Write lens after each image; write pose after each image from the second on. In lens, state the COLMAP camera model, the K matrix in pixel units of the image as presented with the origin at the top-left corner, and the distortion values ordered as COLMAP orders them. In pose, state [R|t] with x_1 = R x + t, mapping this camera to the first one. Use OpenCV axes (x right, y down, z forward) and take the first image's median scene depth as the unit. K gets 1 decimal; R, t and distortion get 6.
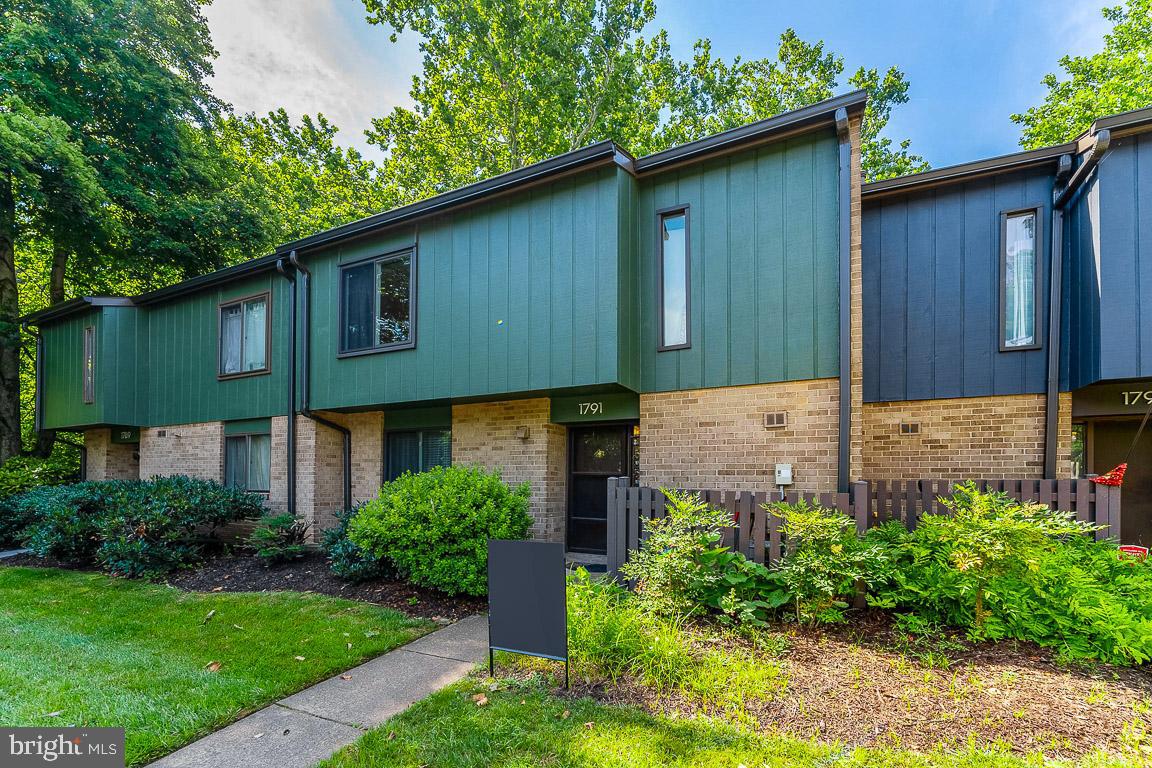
lens RADIAL K [[455.2, 0, 579.0], [0, 455.2, 480.7], [0, 0, 1]] dist [-0.000919, 0.000011]
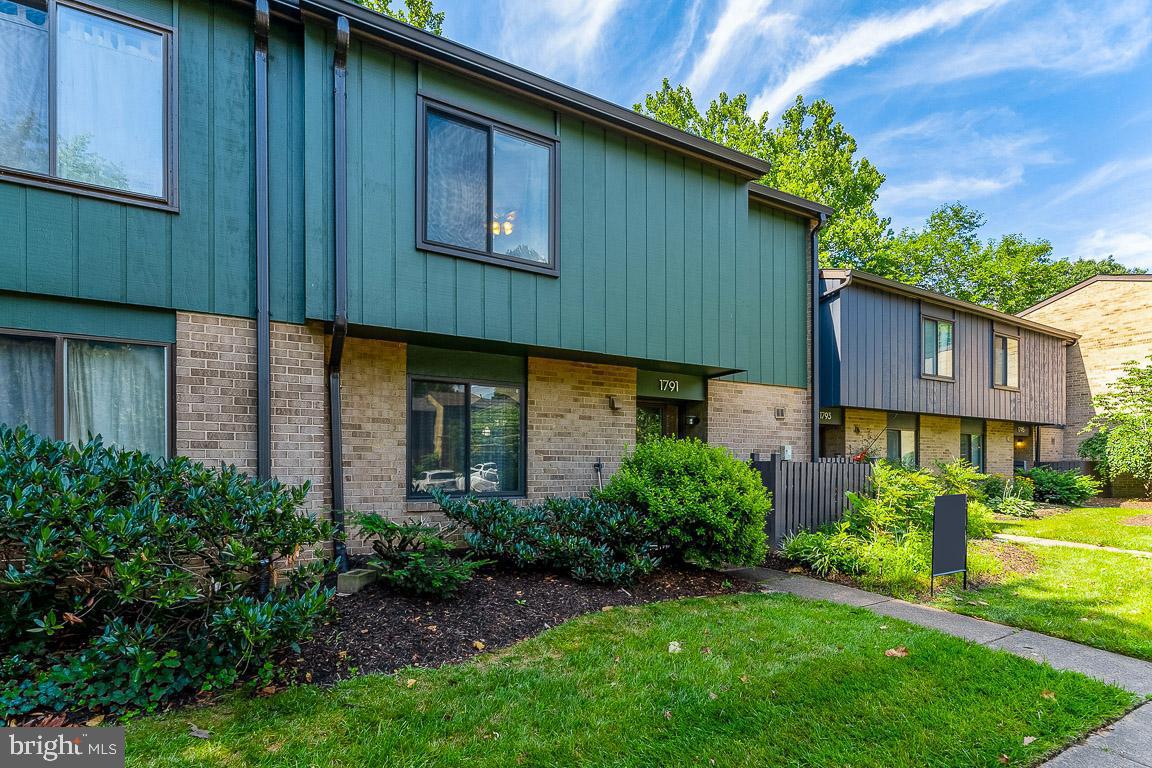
lens RADIAL K [[474.3, 0, 666.3], [0, 474.3, 468.1], [0, 0, 1]] dist [-0.001823, -0.000669]
pose [[0.612547, -0.010118, 0.790370, -0.785866], [0.001237, 0.999929, 0.011843, 0.012878], [-0.790433, -0.006277, 0.612516, 0.337287]]
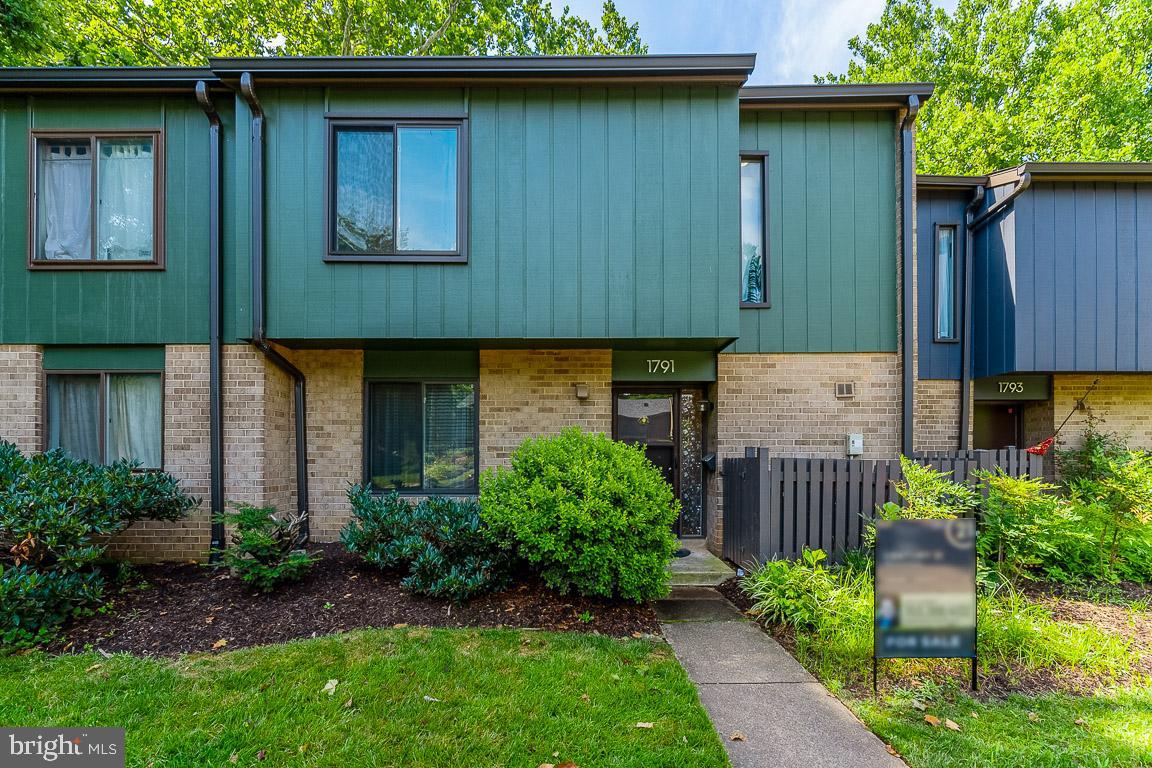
lens RADIAL K [[502.8, 0, 576.7], [0, 502.8, 461.2], [0, 0, 1]] dist [-0.000345, -0.000886]
pose [[0.914496, -0.008056, 0.404515, -0.477212], [0.004504, 0.999943, 0.009731, 0.008030], [-0.404570, -0.007077, 0.914480, 0.195769]]
